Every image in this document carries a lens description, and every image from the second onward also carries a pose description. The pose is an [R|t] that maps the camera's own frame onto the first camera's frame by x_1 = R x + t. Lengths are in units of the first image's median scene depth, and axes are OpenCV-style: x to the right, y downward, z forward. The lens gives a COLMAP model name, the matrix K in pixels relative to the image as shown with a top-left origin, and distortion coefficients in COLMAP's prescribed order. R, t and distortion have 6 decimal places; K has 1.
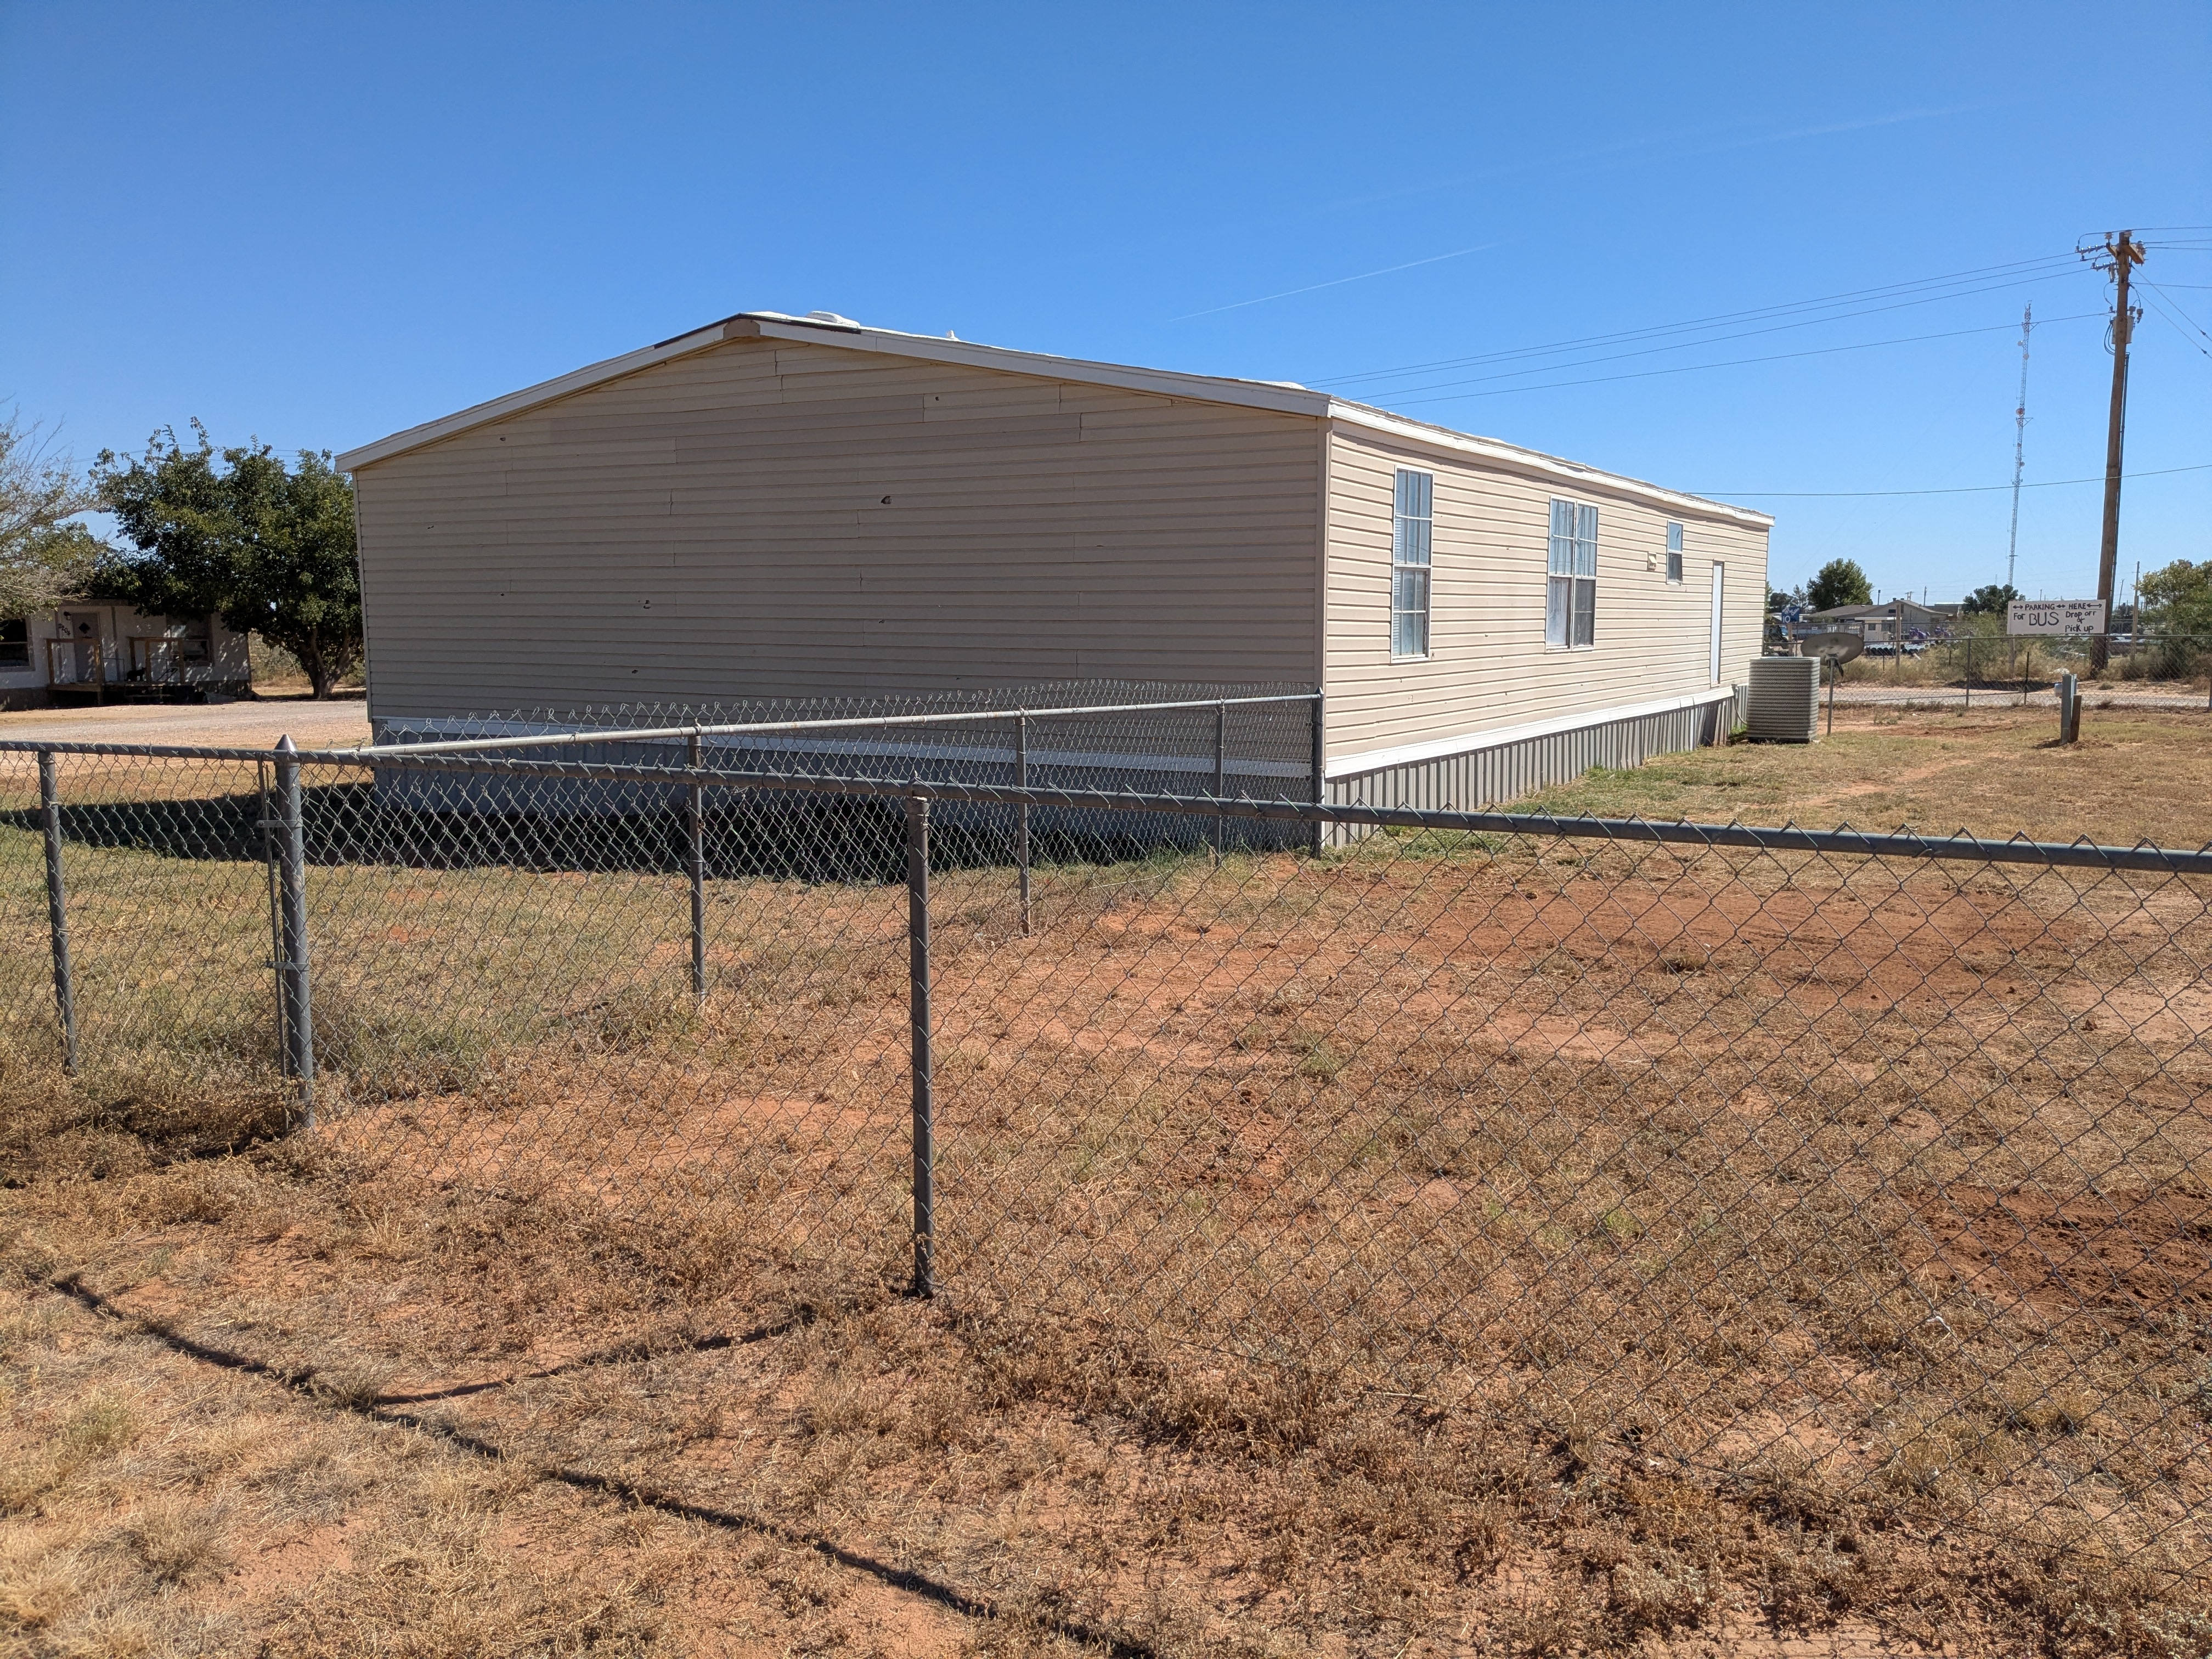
lens RADIAL K [[1742.7, 0, 1101.8], [0, 1742.7, 853.7], [0, 0, 1]] dist [0.048421, -0.082674]
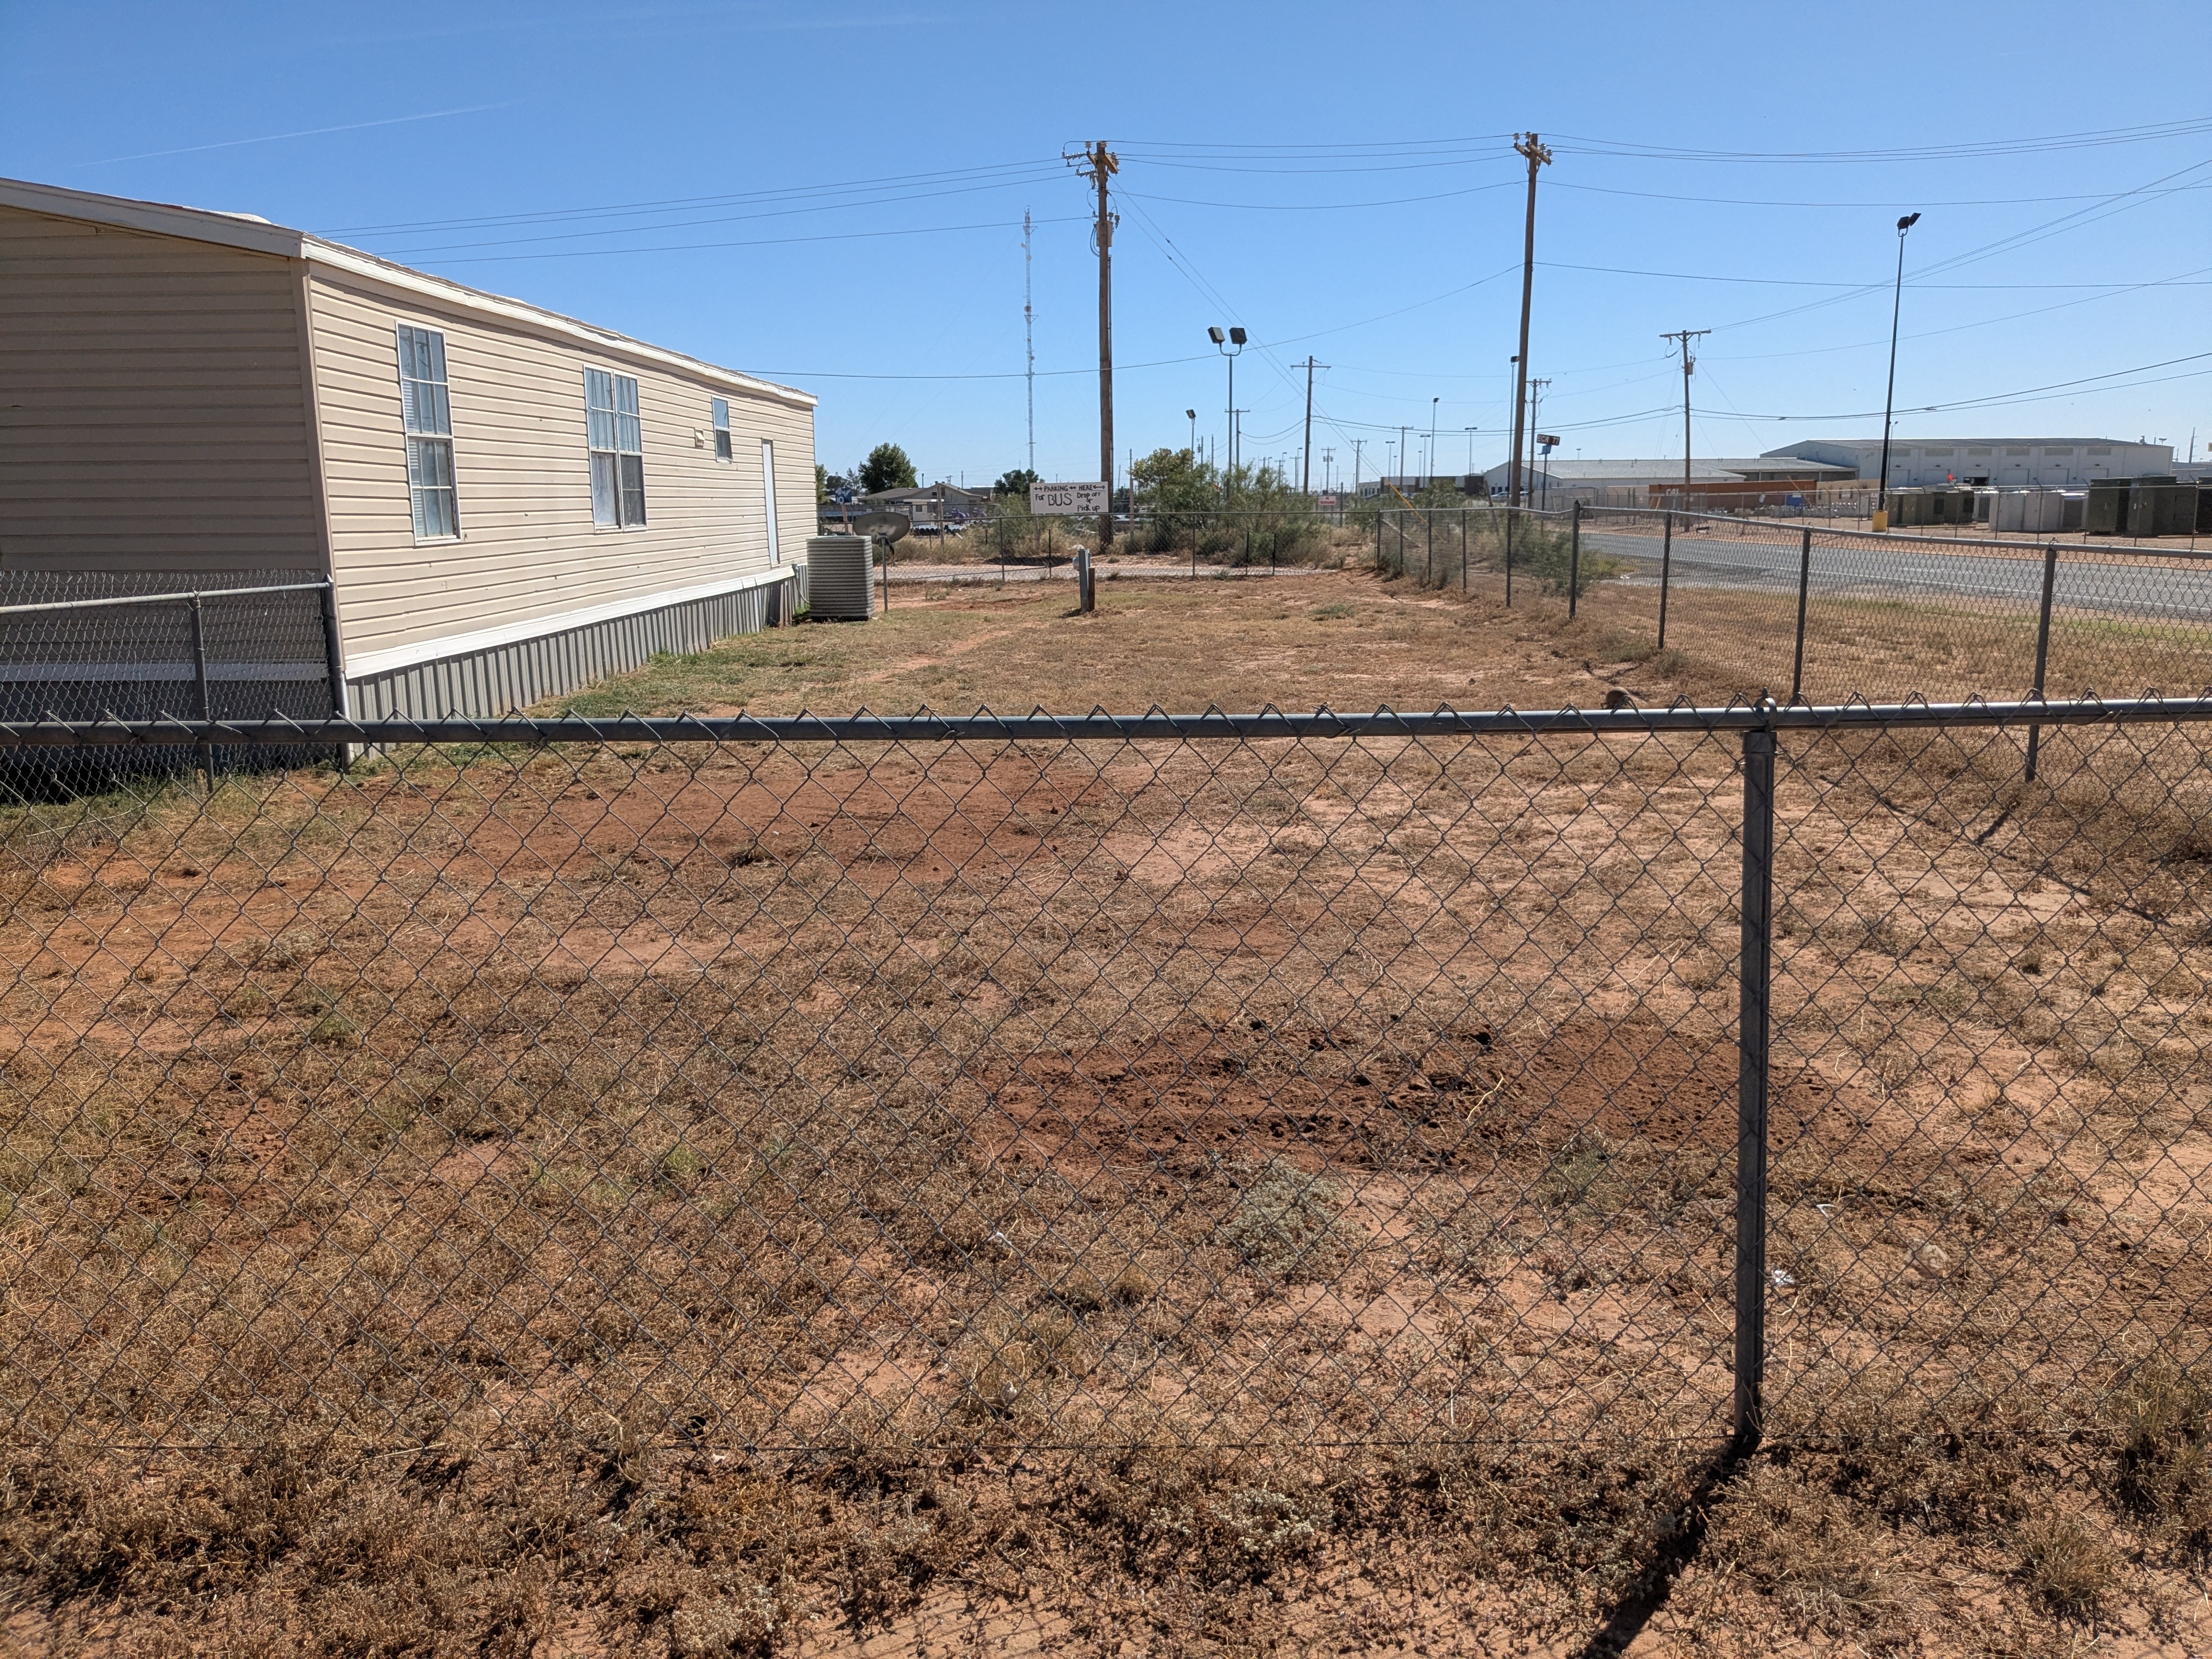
lens RADIAL K [[1742.7, 0, 1110.4], [0, 1742.7, 833.6], [0, 0, 1]] dist [0.048421, -0.082674]
pose [[0.869689, -0.097685, 0.483838, 0.051714], [0.071902, 0.994838, 0.071613, -0.004185], [-0.488336, -0.027492, 0.872223, 0.087100]]
